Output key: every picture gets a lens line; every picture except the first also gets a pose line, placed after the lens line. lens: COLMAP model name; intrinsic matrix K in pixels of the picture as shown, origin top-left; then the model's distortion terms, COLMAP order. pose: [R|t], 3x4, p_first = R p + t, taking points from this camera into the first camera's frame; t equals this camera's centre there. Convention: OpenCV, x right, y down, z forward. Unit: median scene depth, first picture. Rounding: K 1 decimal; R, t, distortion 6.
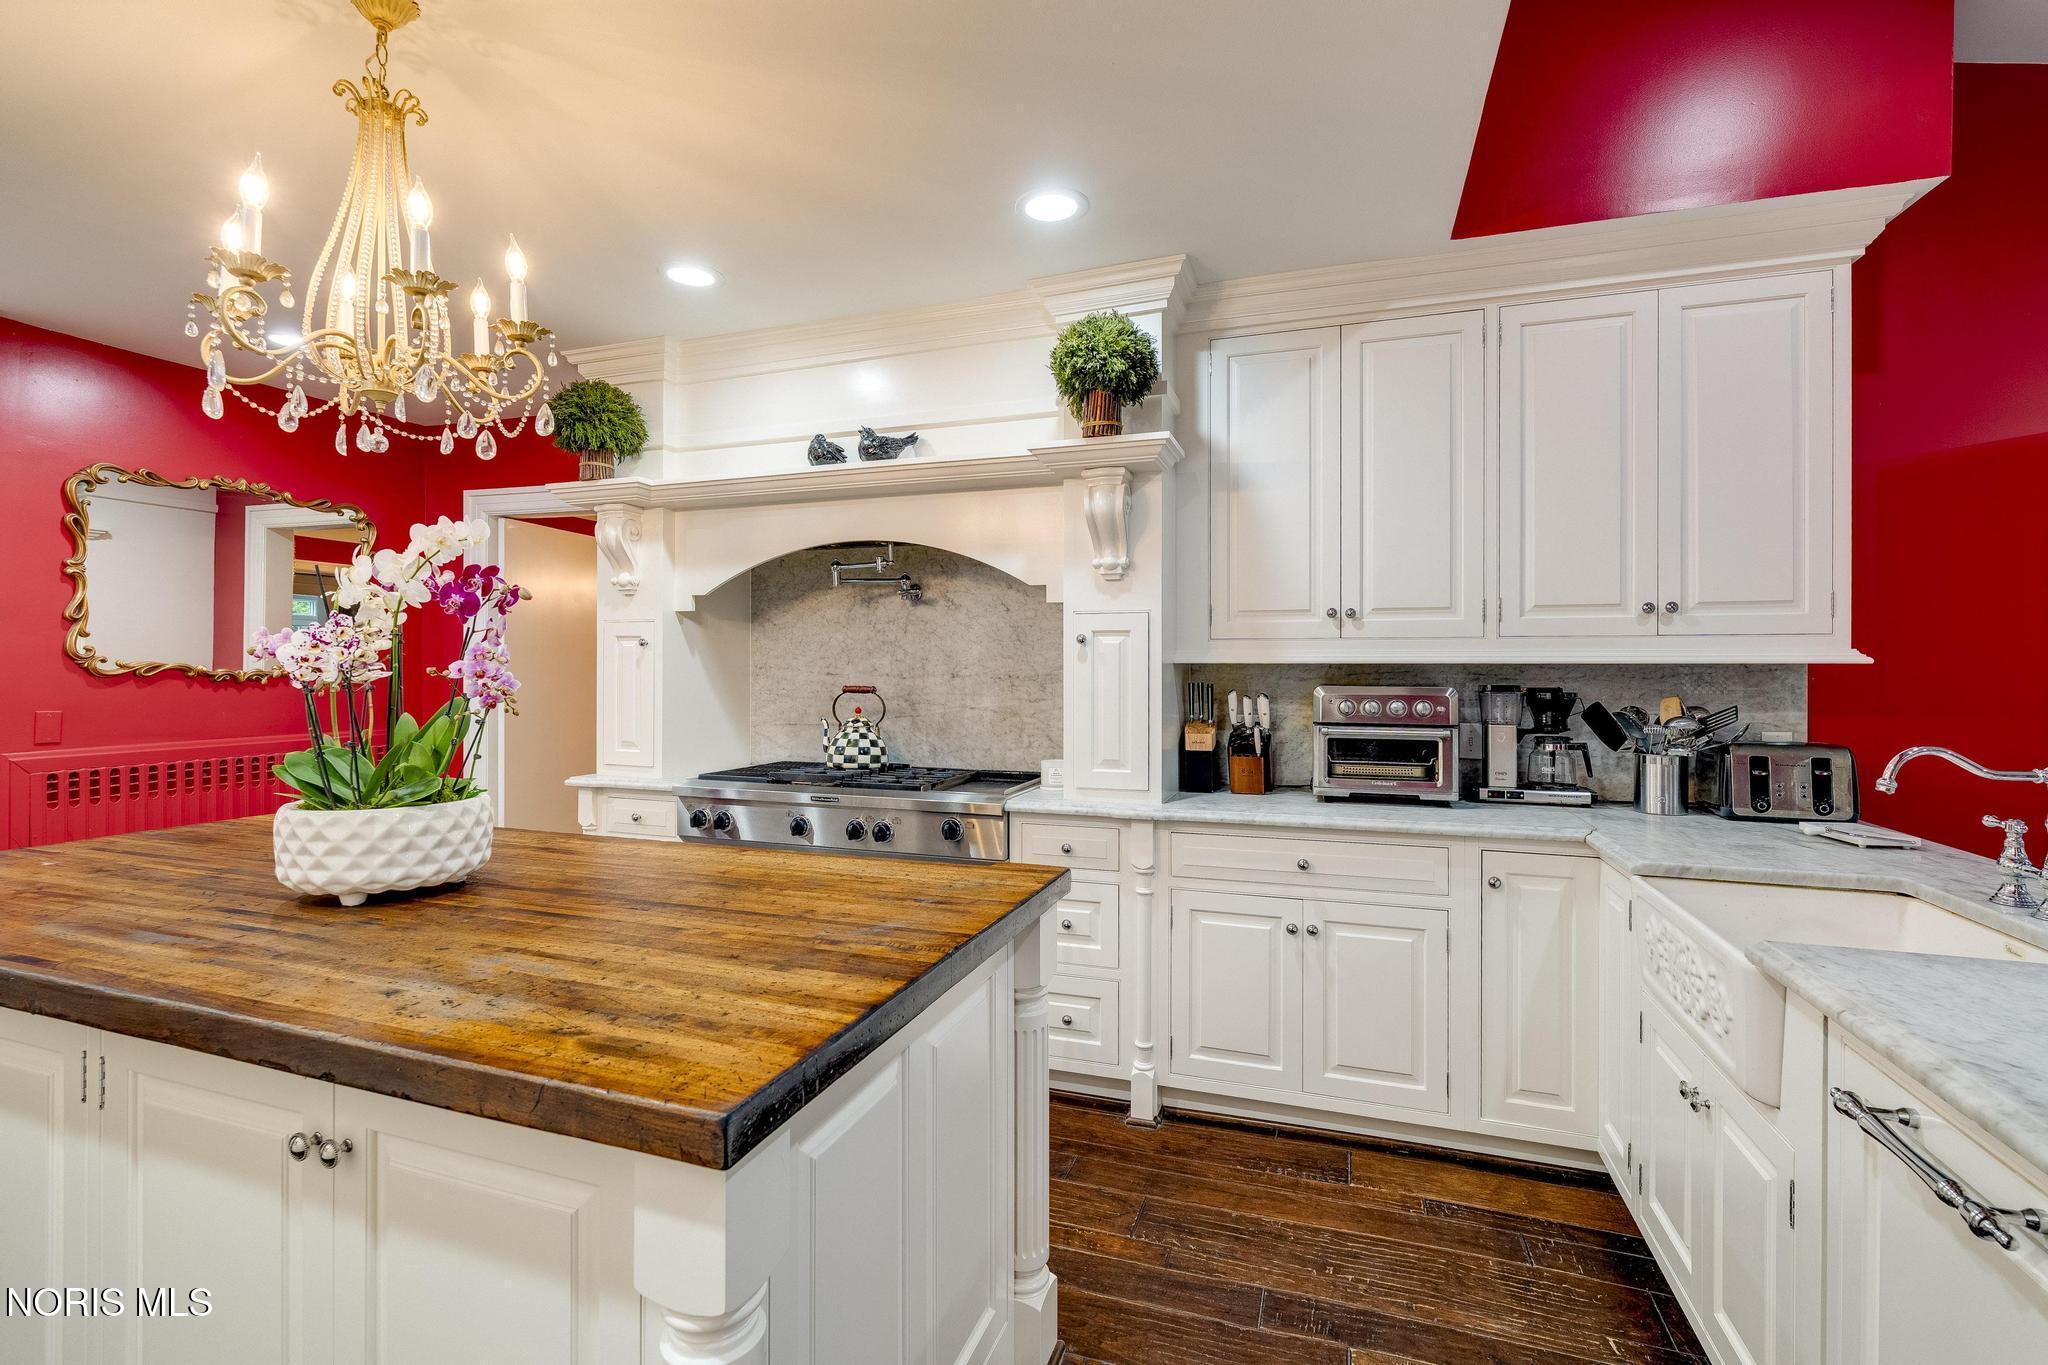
lens RADIAL K [[893.1, 0, 1042.6], [0, 893.1, 673.7], [0, 0, 1]] dist [-0.003004, -0.000644]
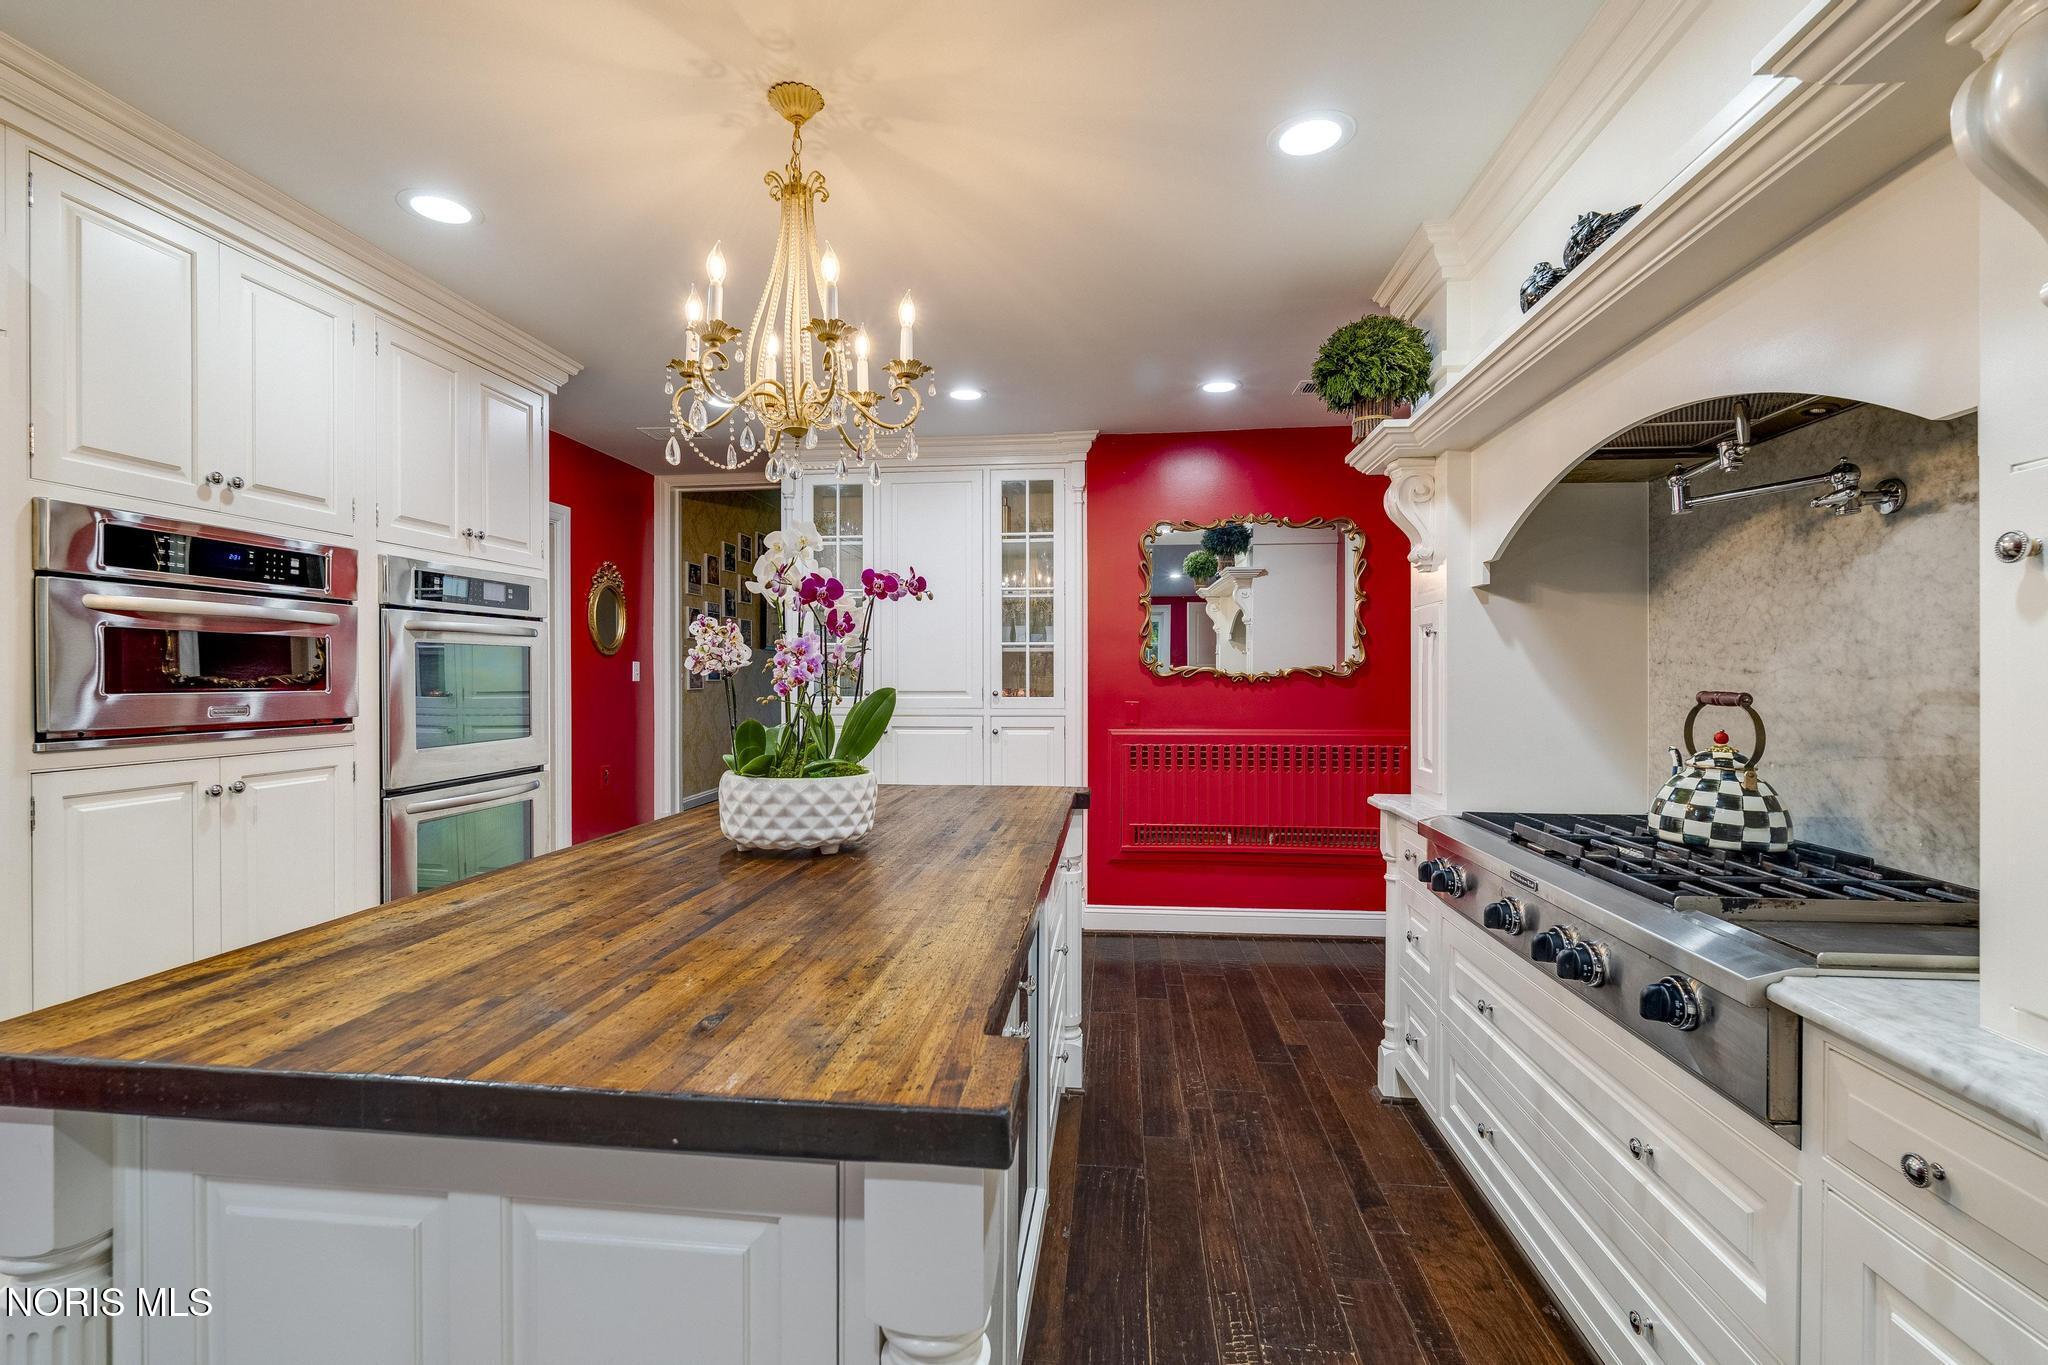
lens RADIAL K [[893.1, 0, 1029.5], [0, 893.1, 688.0], [0, 0, 1]] dist [-0.003004, -0.000644]
pose [[0.212274, 0.009536, -0.977164, 0.277552], [-0.003337, 0.999954, 0.009034, 0.009506], [0.977204, 0.001343, 0.212296, 0.583987]]
